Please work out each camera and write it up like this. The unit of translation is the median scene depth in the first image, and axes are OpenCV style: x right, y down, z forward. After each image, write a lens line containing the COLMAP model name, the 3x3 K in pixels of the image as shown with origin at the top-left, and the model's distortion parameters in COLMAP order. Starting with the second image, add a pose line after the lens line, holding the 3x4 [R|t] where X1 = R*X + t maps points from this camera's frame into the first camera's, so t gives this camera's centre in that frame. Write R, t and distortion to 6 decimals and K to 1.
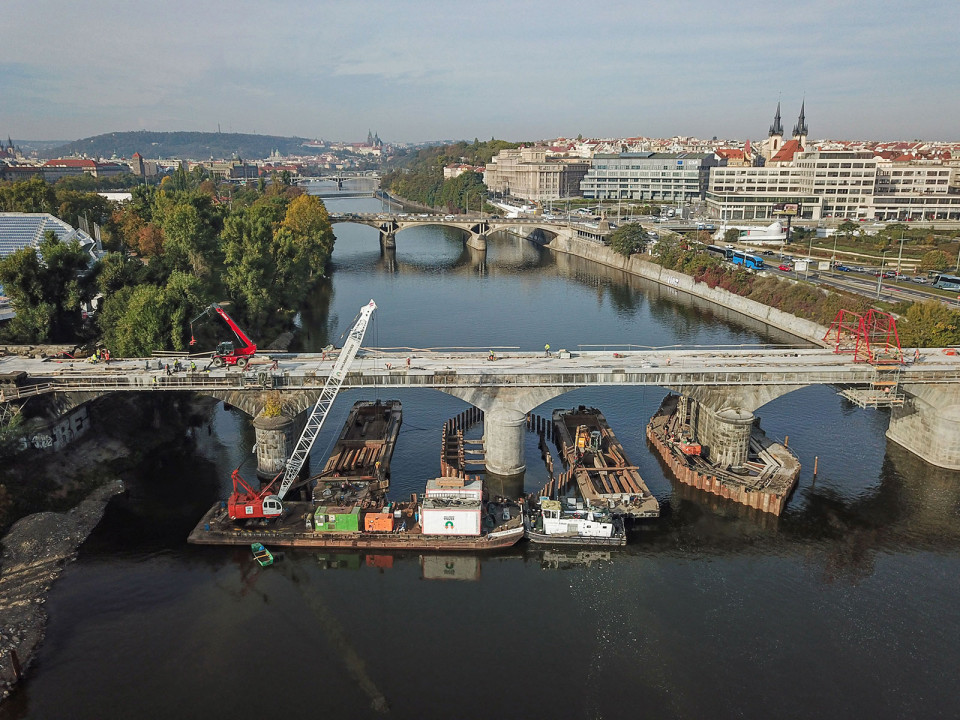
lens RADIAL K [[738.4, 0, 483.9], [0, 738.4, 361.5], [0, 0, 1]] dist [0.020168, -0.004948]
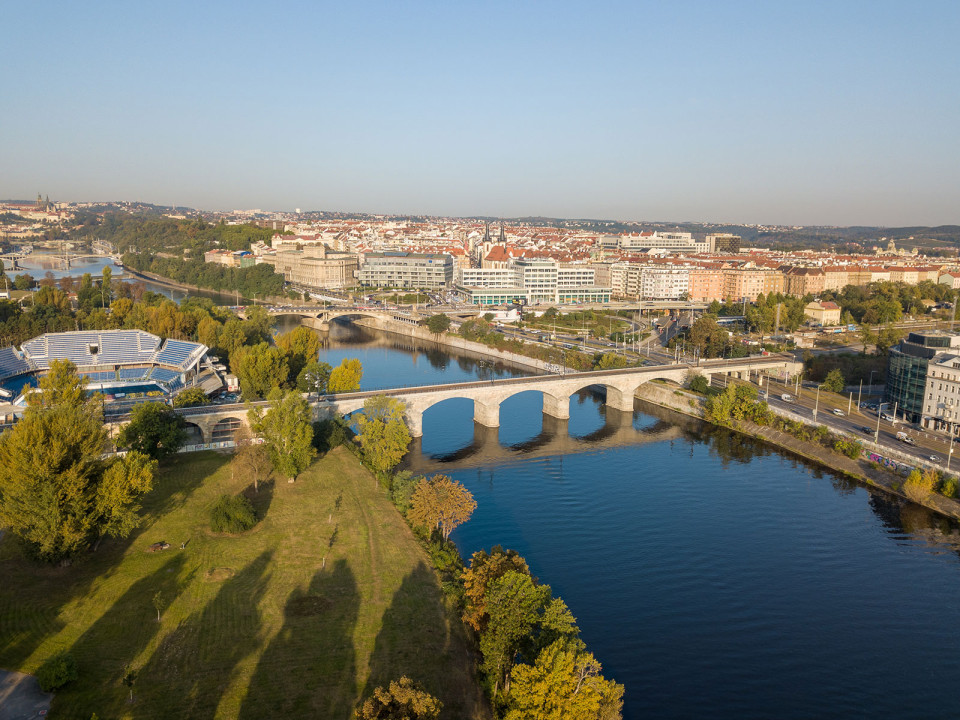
lens RADIAL K [[738.4, 0, 478.7], [0, 738.4, 359.2], [0, 0, 1]] dist [0.020168, -0.004948]
pose [[0.913411, -0.055873, 0.403186, -0.408830], [0.088791, 0.994030, -0.063402, 0.027690], [-0.397236, 0.093712, 0.912919, -0.550905]]
